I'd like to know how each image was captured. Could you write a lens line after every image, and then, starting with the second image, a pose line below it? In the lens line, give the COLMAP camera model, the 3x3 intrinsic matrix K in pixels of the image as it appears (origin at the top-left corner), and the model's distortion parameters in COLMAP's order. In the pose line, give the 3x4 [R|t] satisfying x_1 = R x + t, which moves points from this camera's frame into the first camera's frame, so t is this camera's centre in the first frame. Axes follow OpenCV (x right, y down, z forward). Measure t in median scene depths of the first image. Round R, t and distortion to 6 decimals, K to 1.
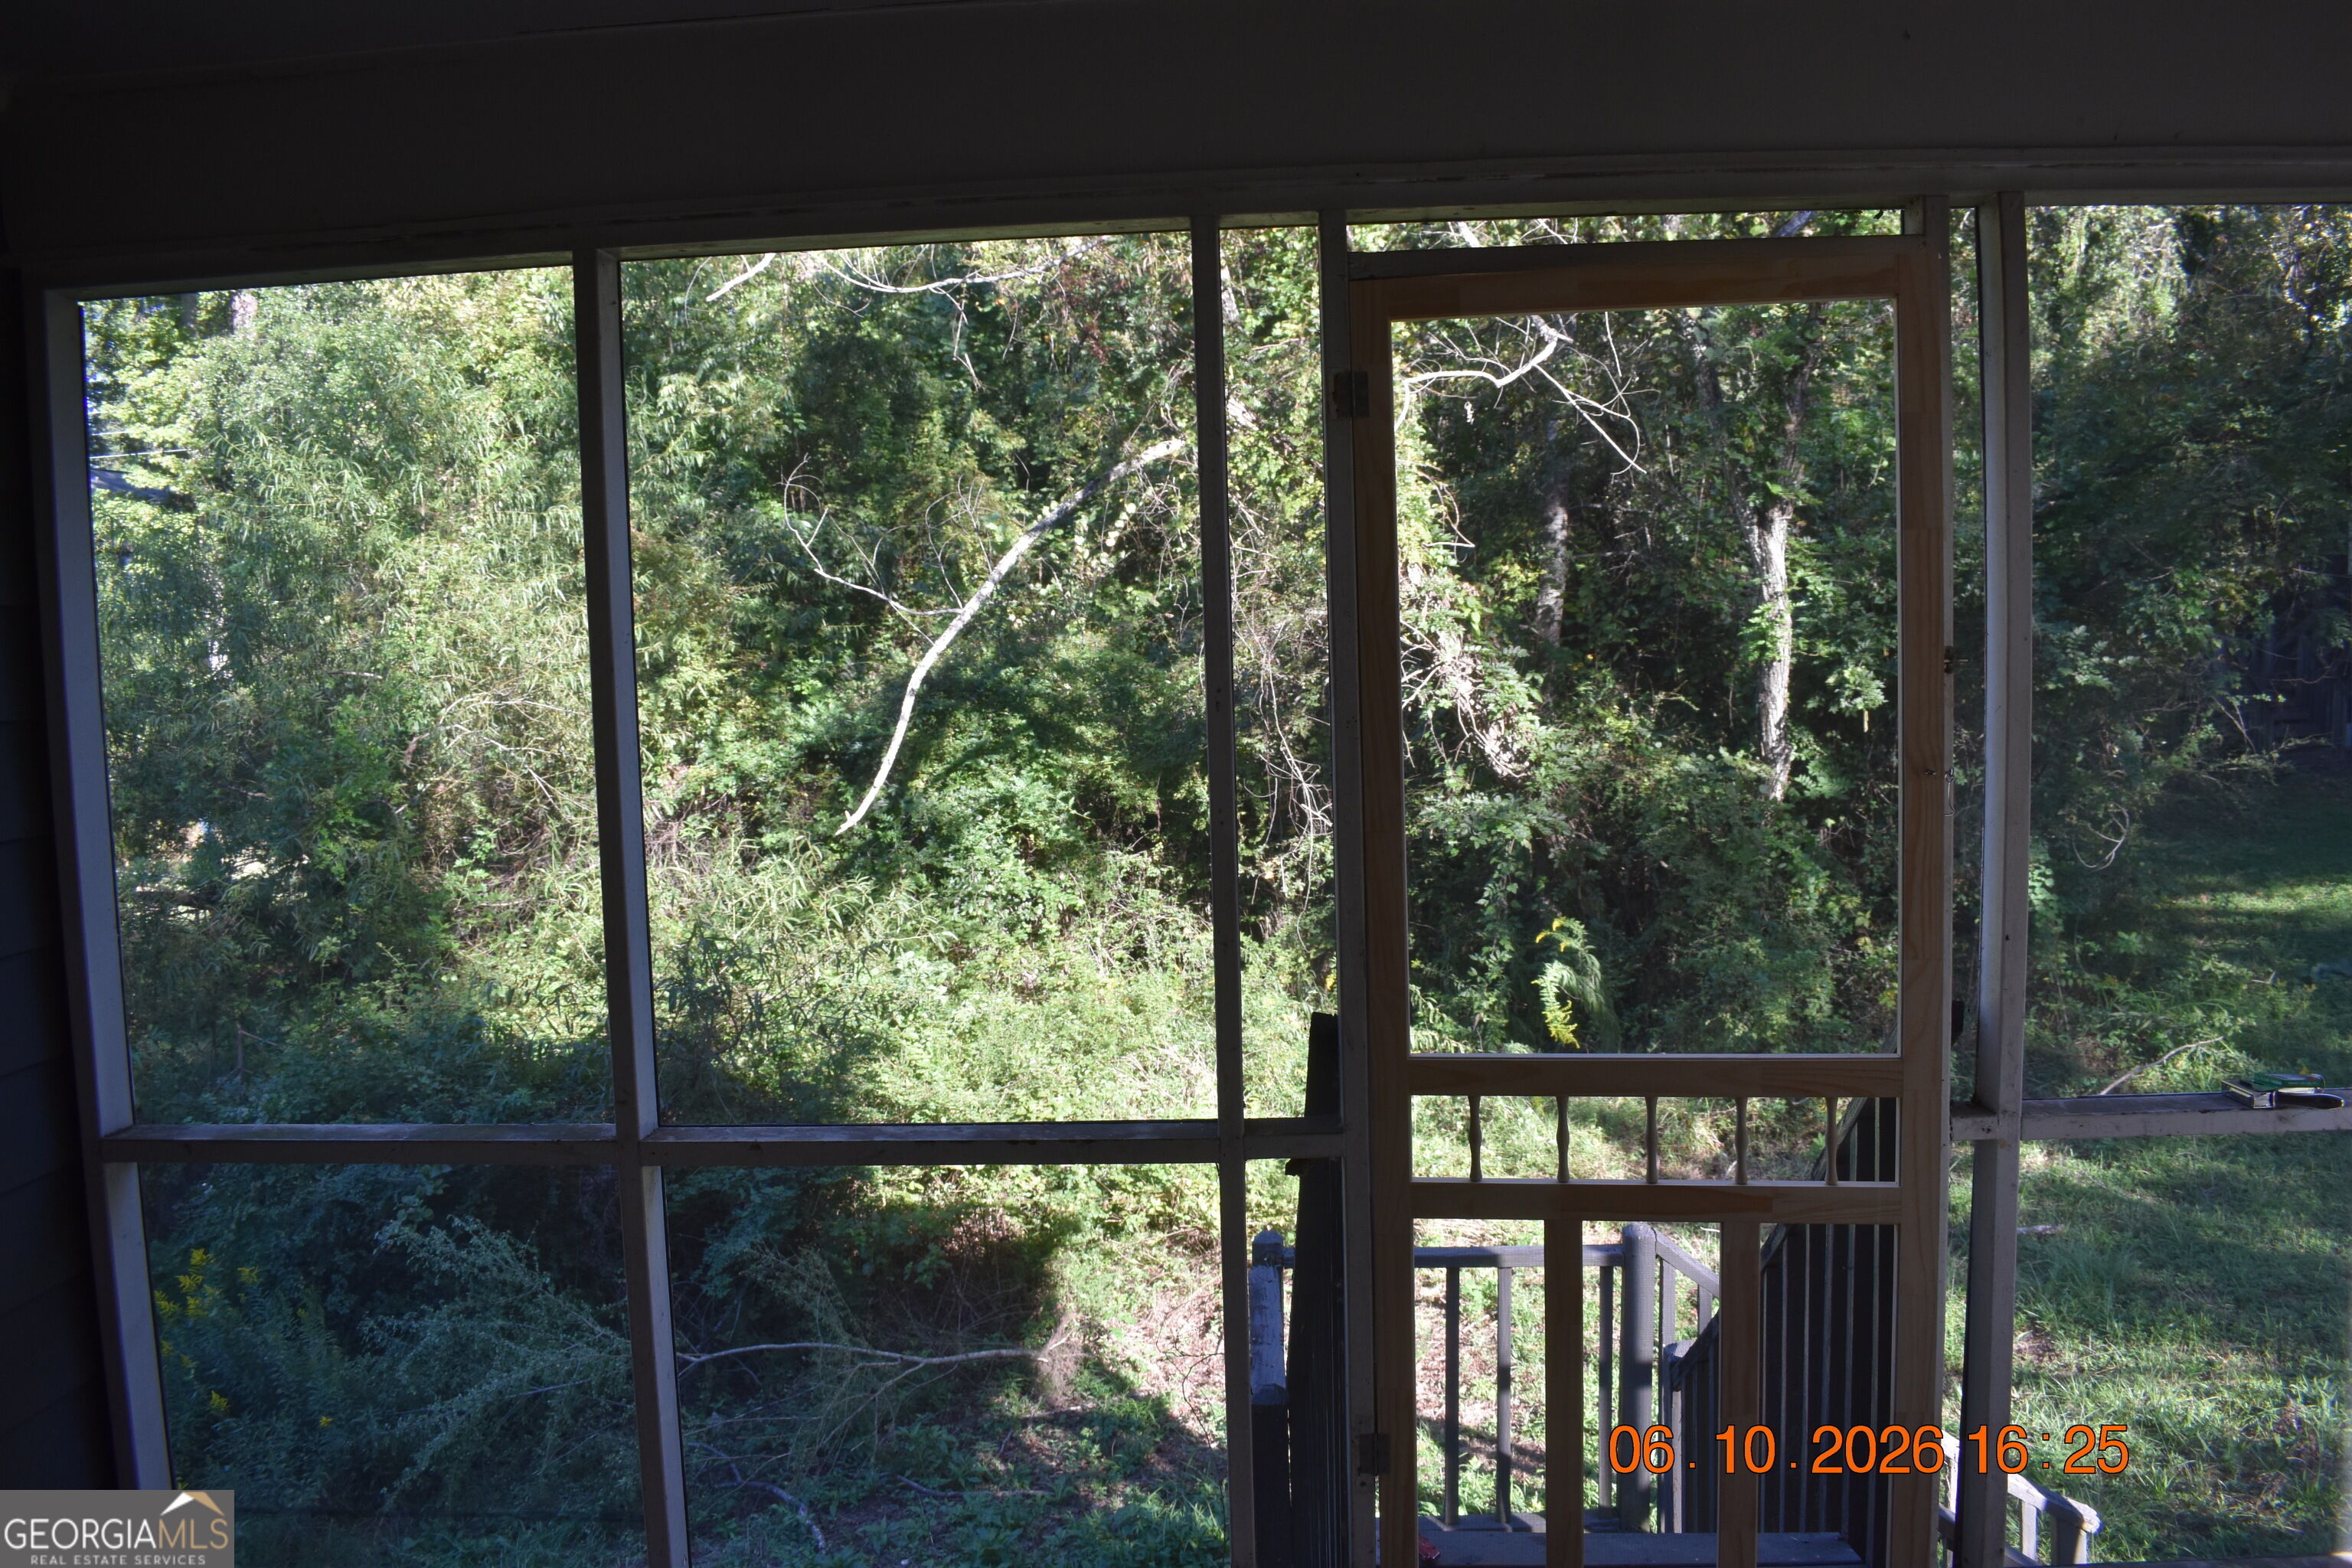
lens RADIAL K [[1837.8, 0, 1157.9], [0, 1837.8, 783.4], [0, 0, 1]] dist [-0.095431, 0.007776]
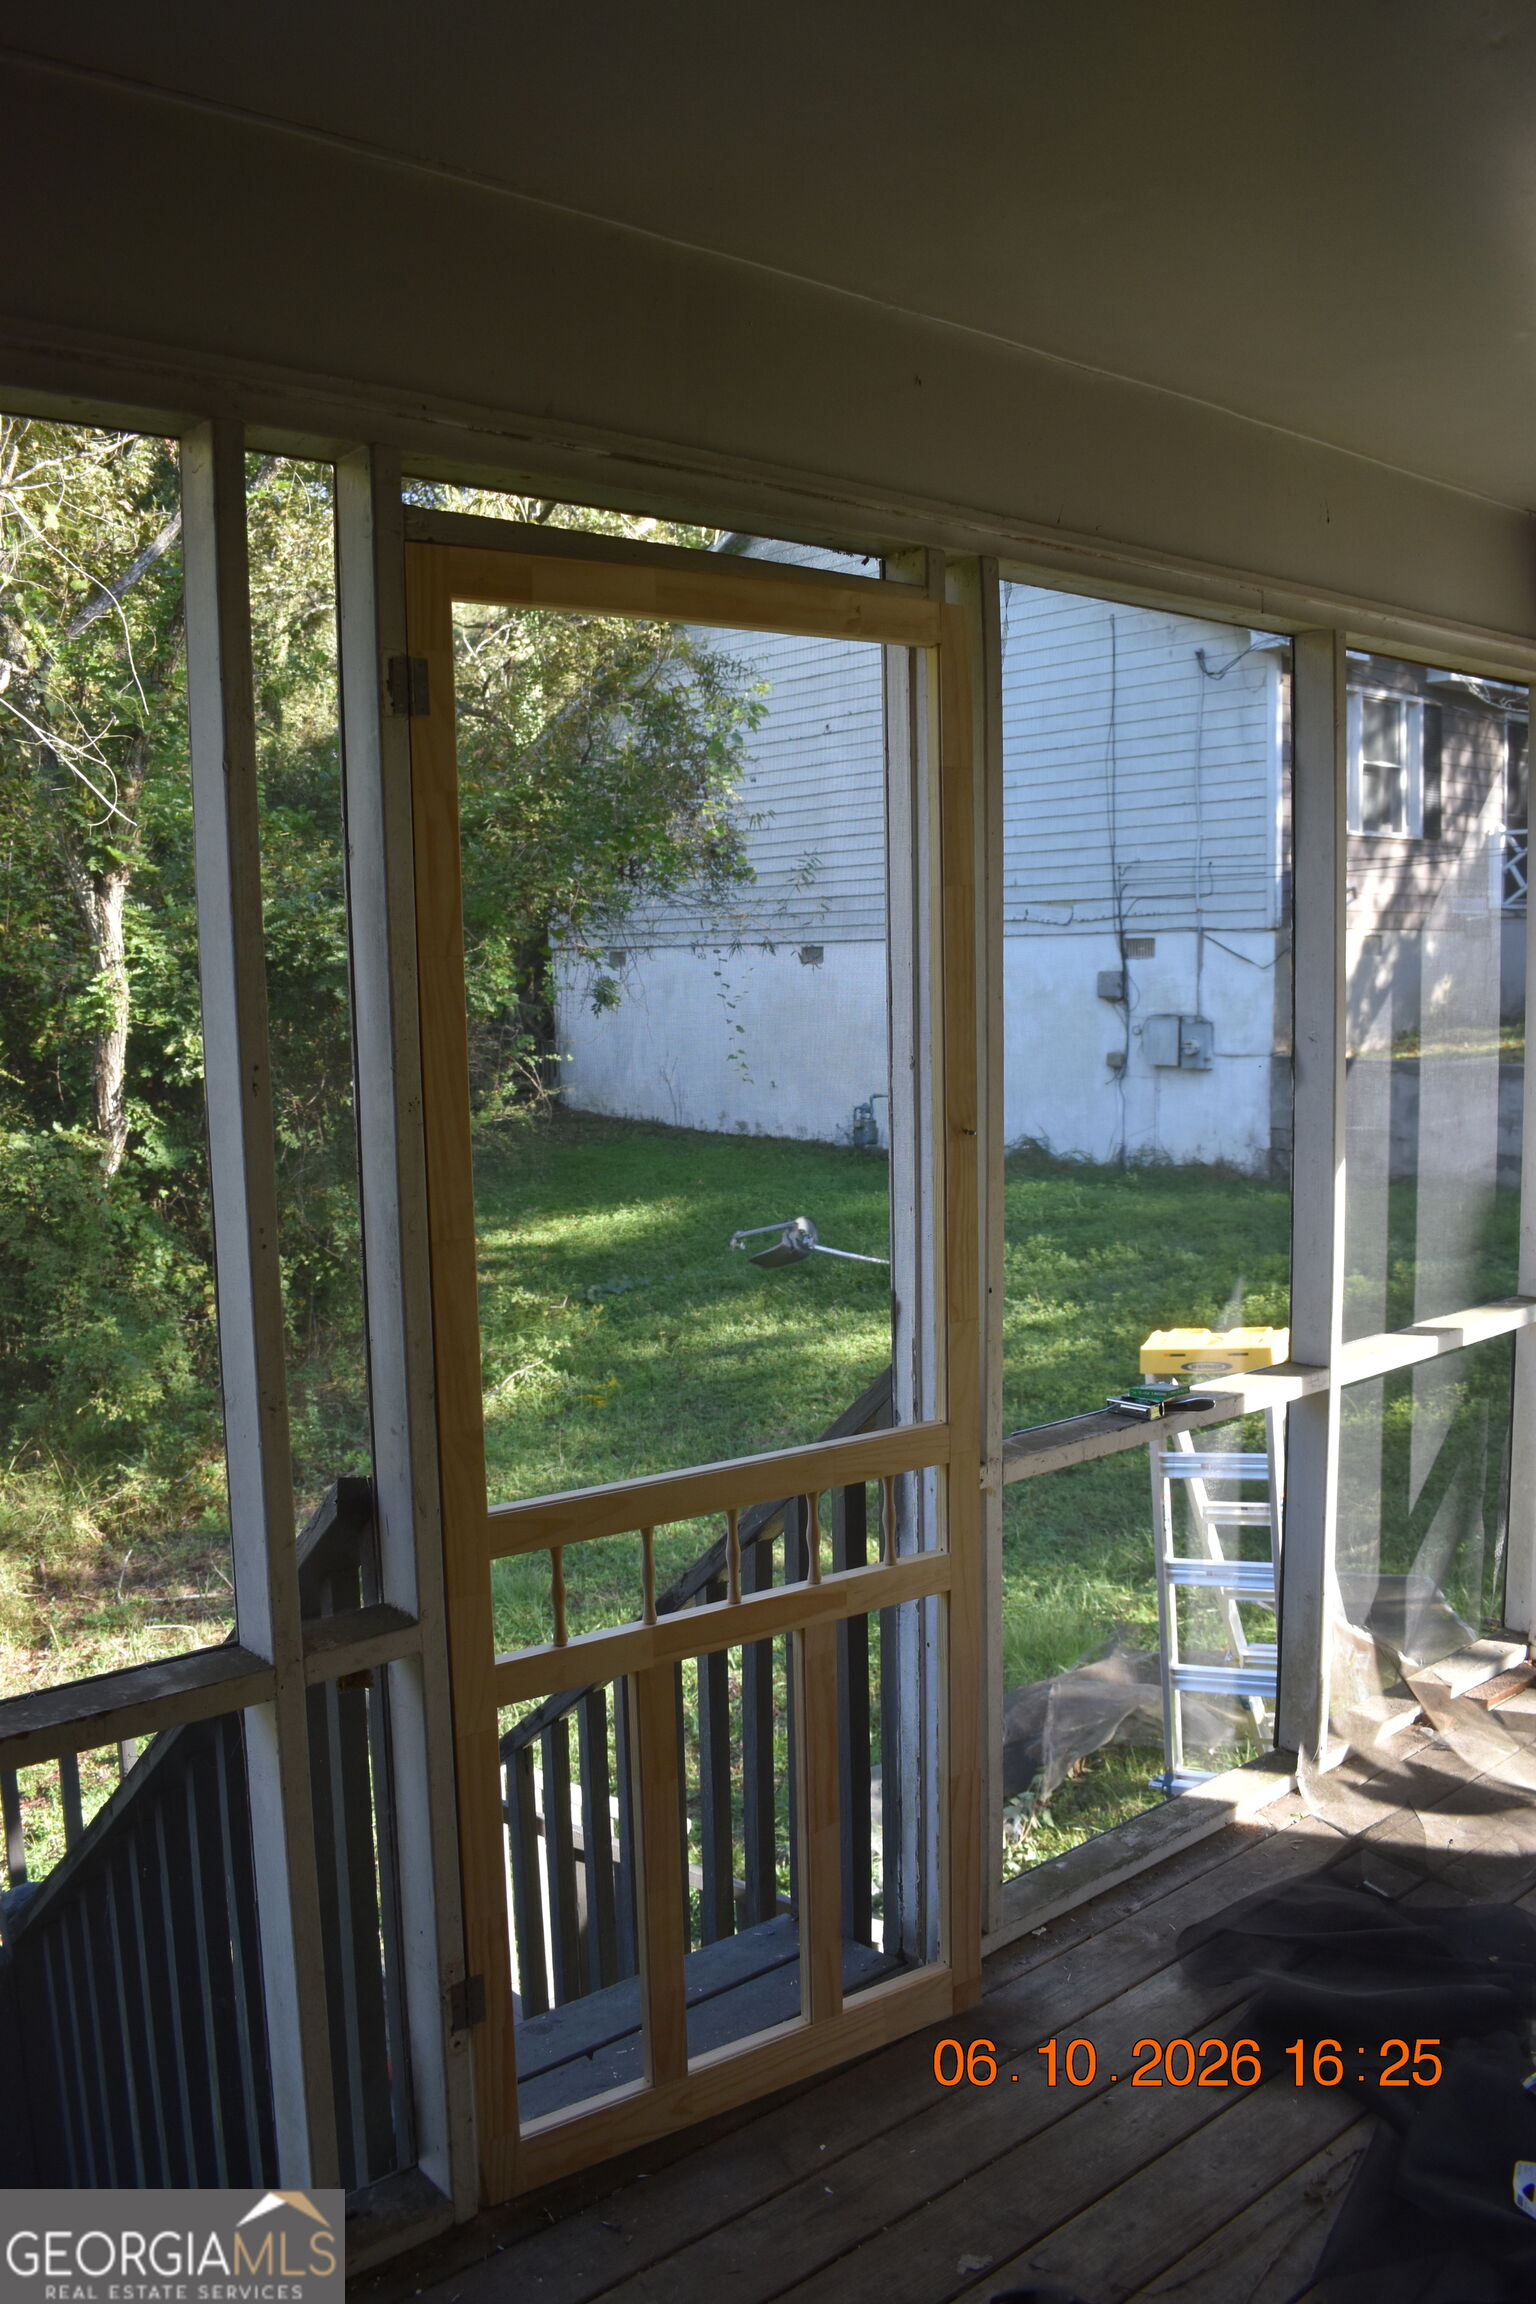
lens RADIAL K [[1800.3, 0, 761.9], [0, 1800.3, 1162.4], [0, 0, 1]] dist [-0.095431, 0.007776]
pose [[0.723645, -0.056387, 0.687865, -0.067725], [0.052333, 0.998271, 0.026778, -0.004512], [-0.688185, 0.016620, 0.725345, 0.073559]]
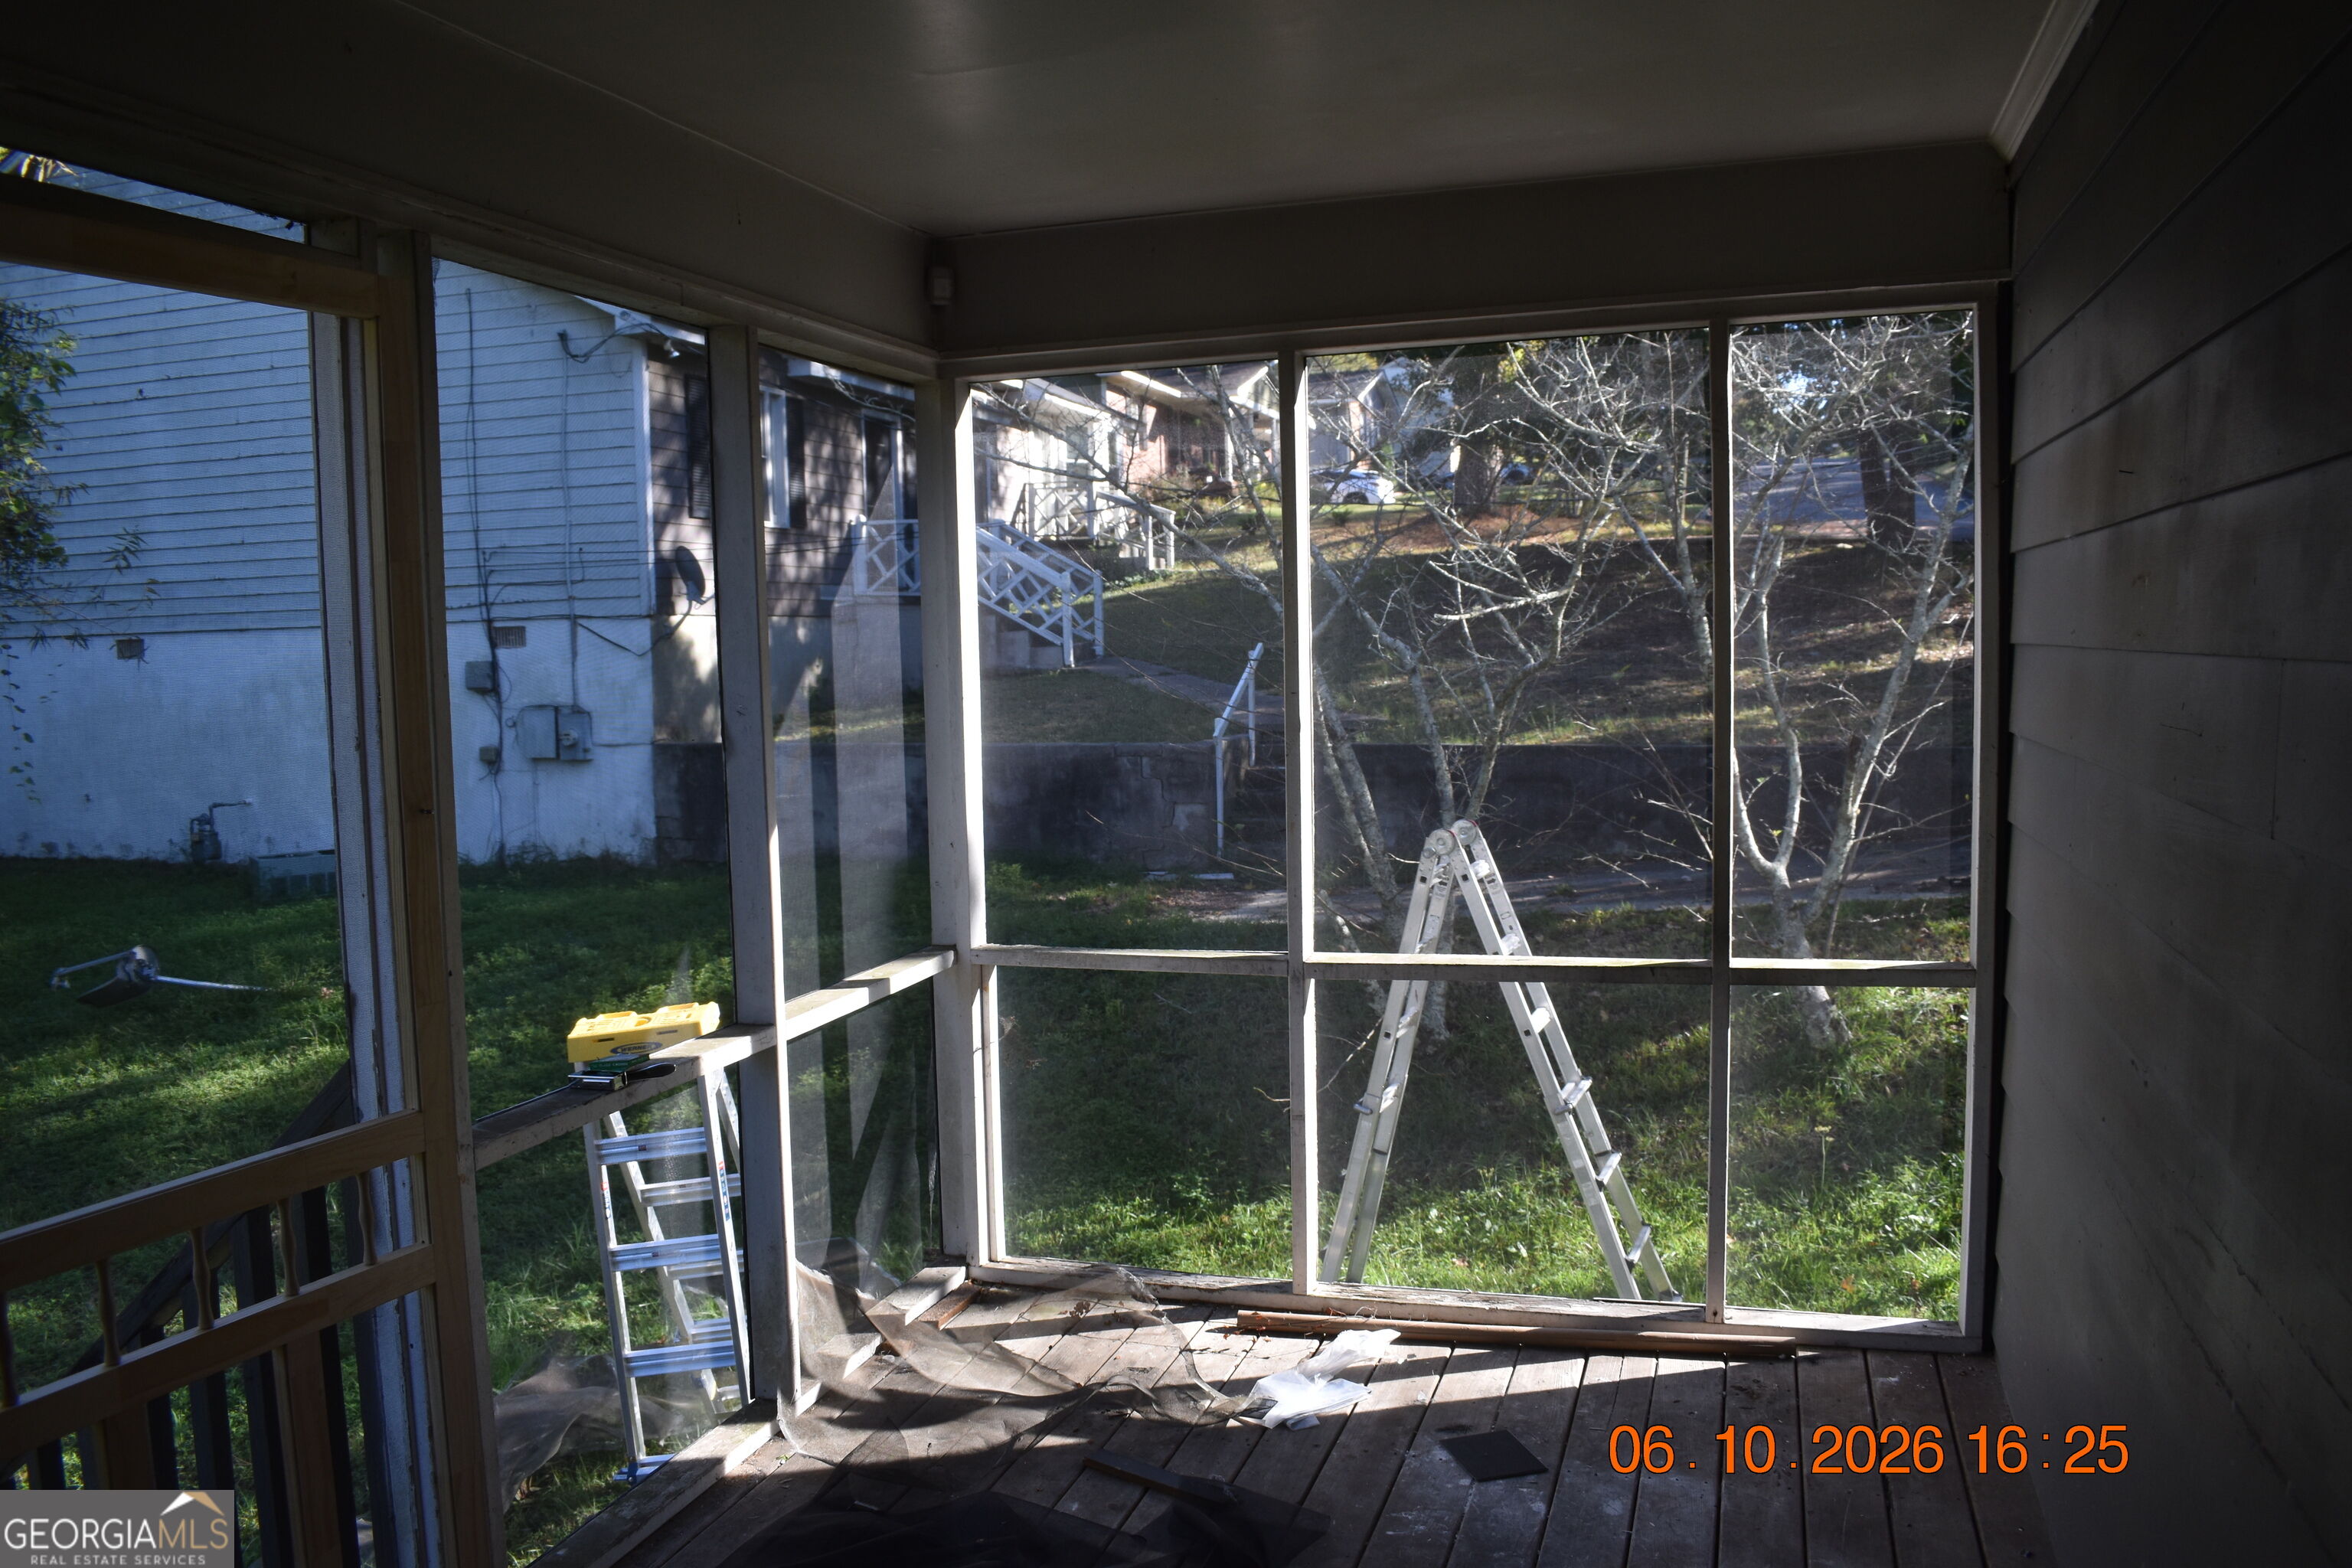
lens RADIAL K [[1837.8, 0, 1189.0], [0, 1837.8, 792.5], [0, 0, 1]] dist [-0.095431, 0.007776]
pose [[0.236031, -0.055798, 0.970142, -0.085576], [0.092991, 0.995065, 0.034607, -0.002407], [-0.967286, 0.082046, 0.240055, 0.074255]]
